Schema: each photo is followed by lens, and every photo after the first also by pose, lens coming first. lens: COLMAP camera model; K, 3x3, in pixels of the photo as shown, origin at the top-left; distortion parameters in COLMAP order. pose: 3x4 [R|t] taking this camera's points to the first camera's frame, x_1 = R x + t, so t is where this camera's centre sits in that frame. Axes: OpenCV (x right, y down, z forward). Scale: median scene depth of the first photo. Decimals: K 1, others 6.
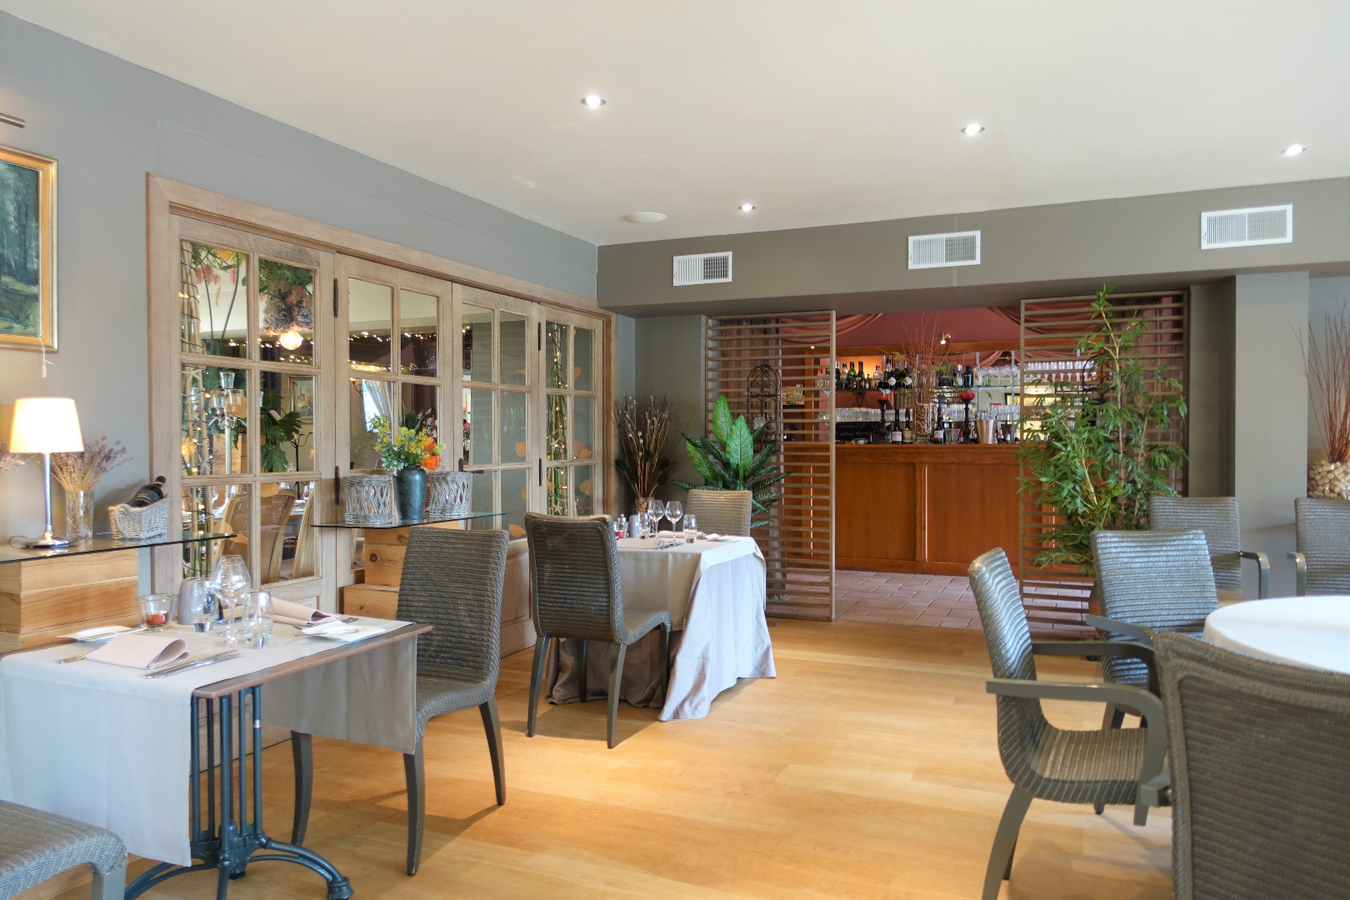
lens RADIAL K [[941.6, 0, 676.0], [0, 941.6, 447.2], [0, 0, 1]] dist [0.007772, -0.003731]
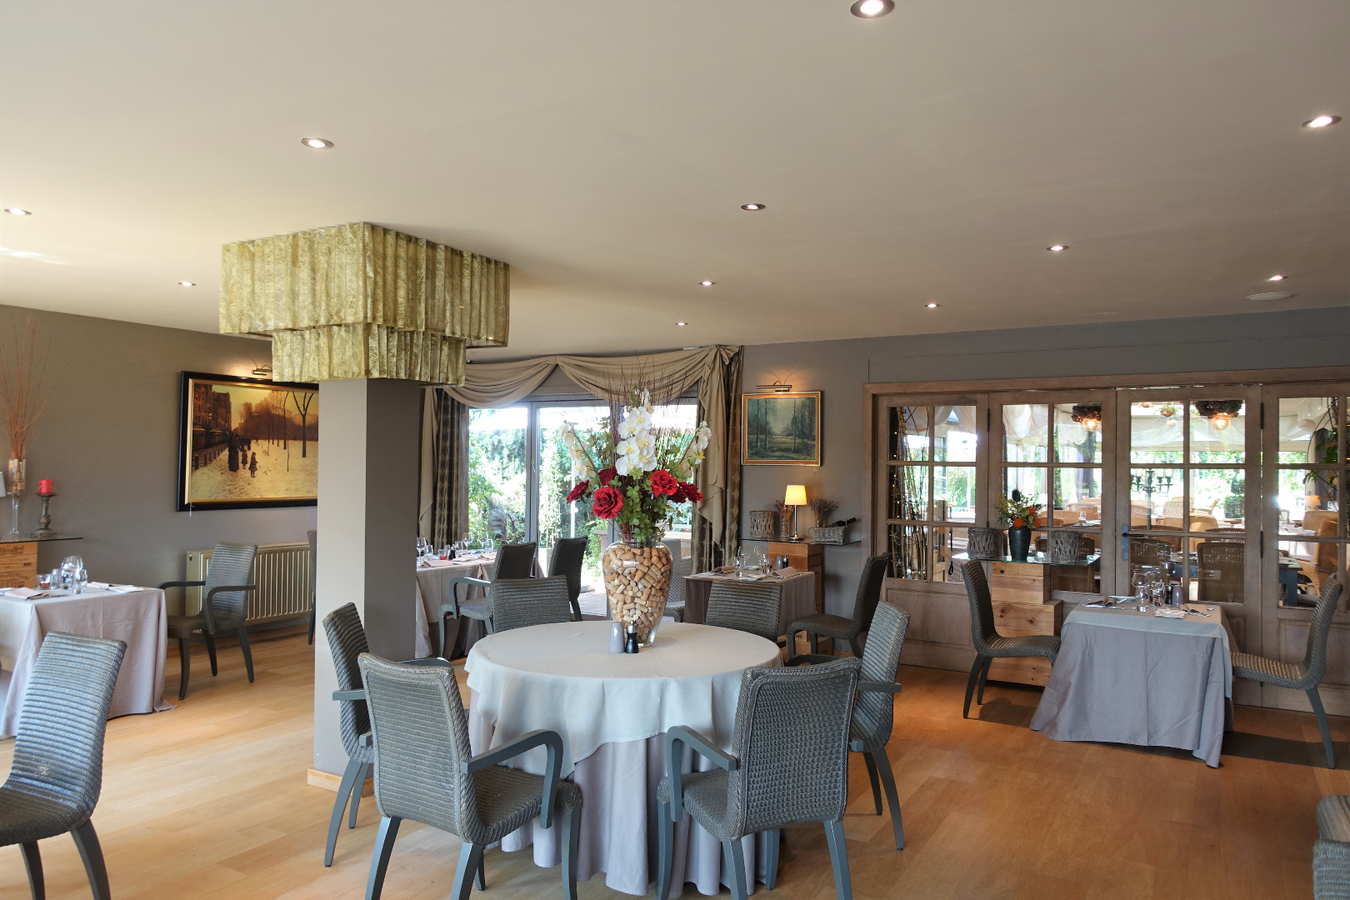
lens RADIAL K [[941.6, 0, 675.9], [0, 941.6, 451.2], [0, 0, 1]] dist [0.007772, -0.003731]
pose [[-0.130960, -0.013091, -0.991301, 1.488742], [-0.021739, 0.999710, -0.010330, -0.081200], [0.991149, 0.020197, -0.131207, 0.730589]]
